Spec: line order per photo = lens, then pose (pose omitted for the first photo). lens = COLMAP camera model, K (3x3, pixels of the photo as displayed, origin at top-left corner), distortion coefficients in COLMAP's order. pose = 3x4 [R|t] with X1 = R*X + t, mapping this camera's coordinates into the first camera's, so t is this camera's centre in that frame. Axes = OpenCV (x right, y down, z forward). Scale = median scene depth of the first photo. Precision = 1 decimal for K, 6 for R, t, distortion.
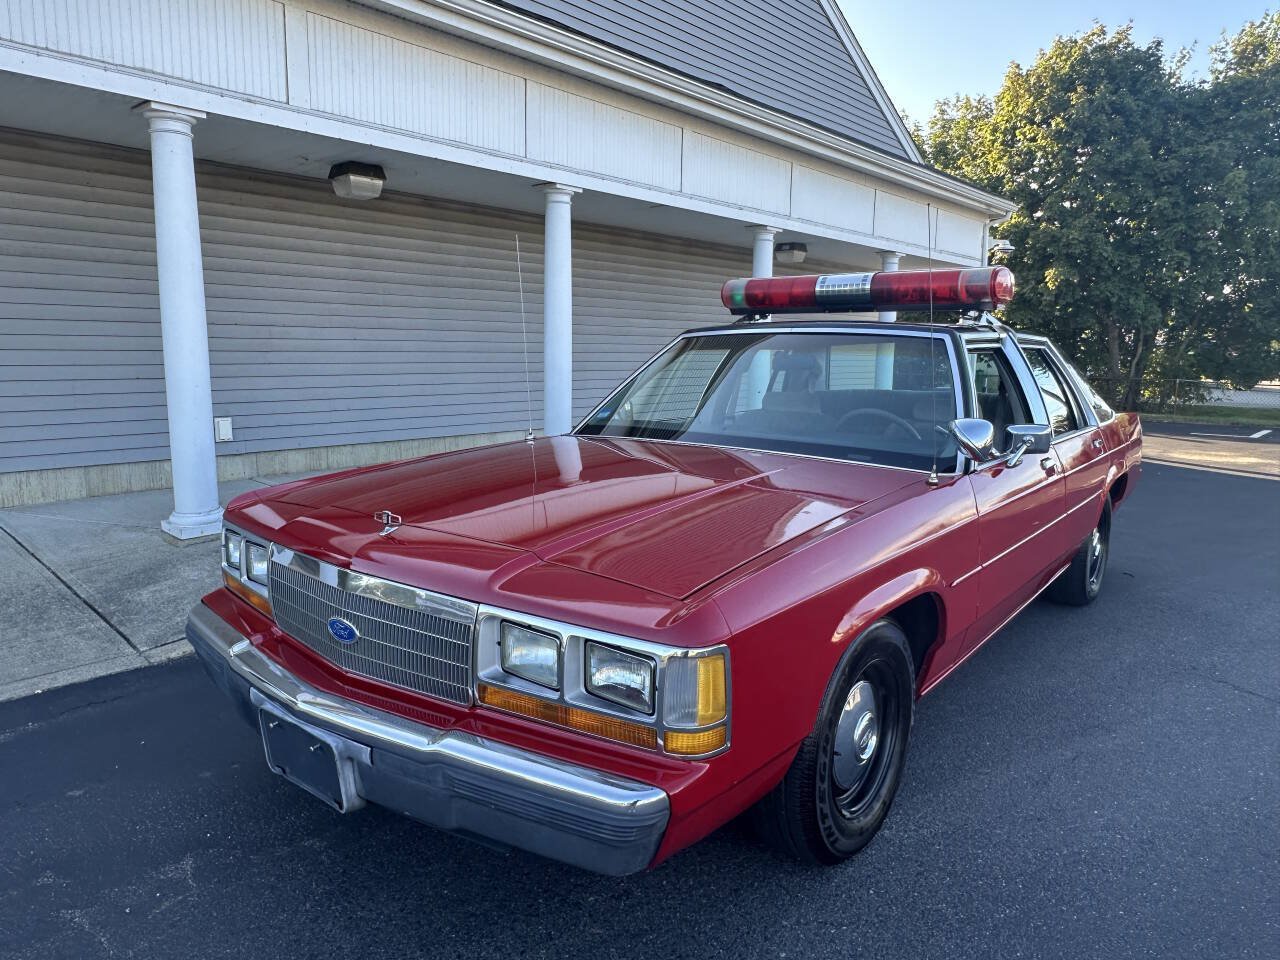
lens RADIAL K [[855.2, 0, 639.4], [0, 855.2, 487.0], [0, 0, 1]] dist [-0.004232, 0.005175]
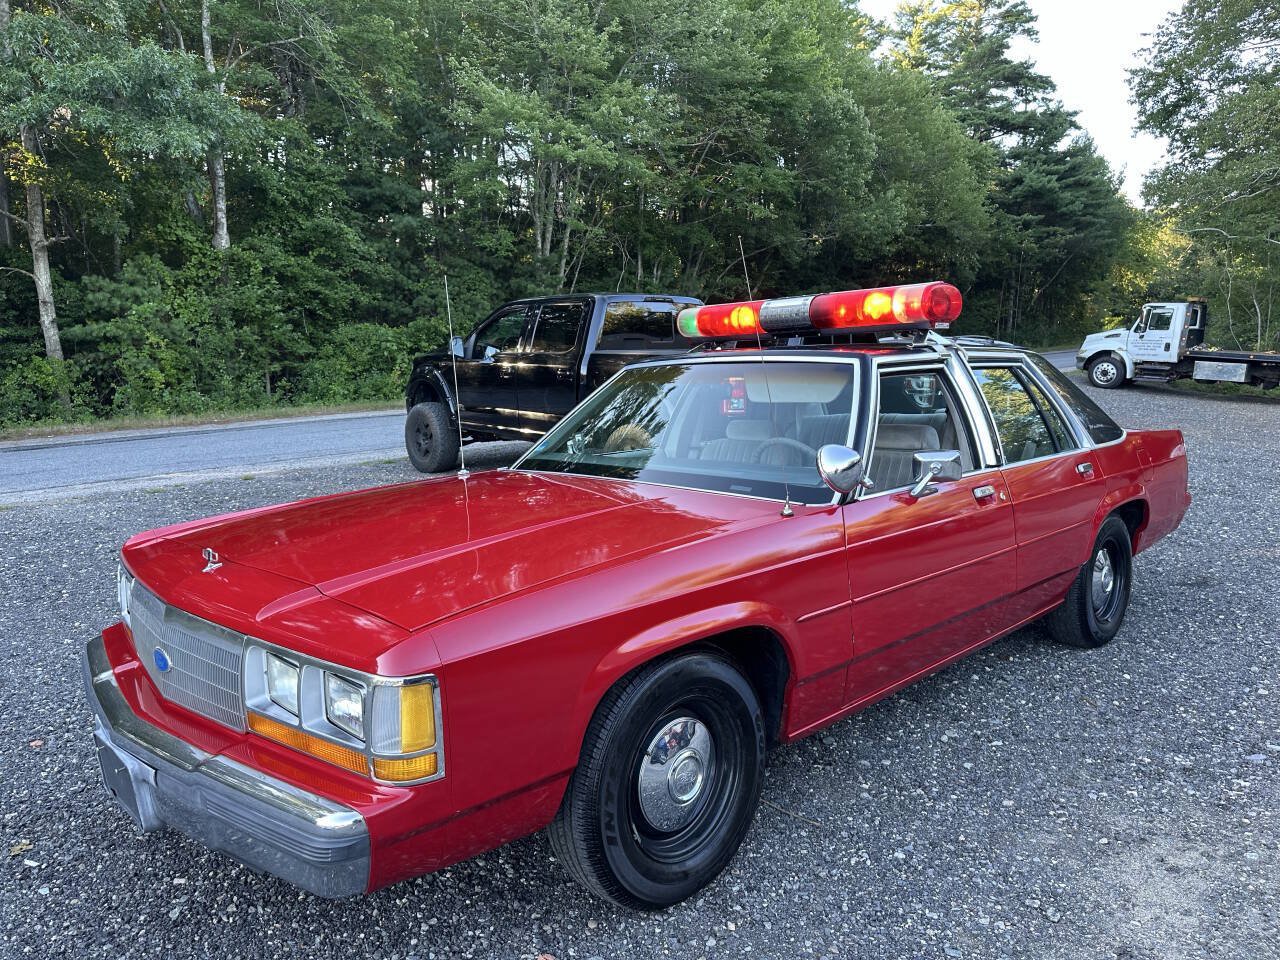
lens RADIAL K [[915.5, 0, 636.8], [0, 915.5, 469.7], [0, 0, 1]] dist [0.032878, -0.040827]
pose [[0.990821, -0.017989, -0.133980, 0.173064], [0.010985, 0.998543, -0.052832, -0.001469], [0.134735, 0.050875, 0.989575, -0.031645]]
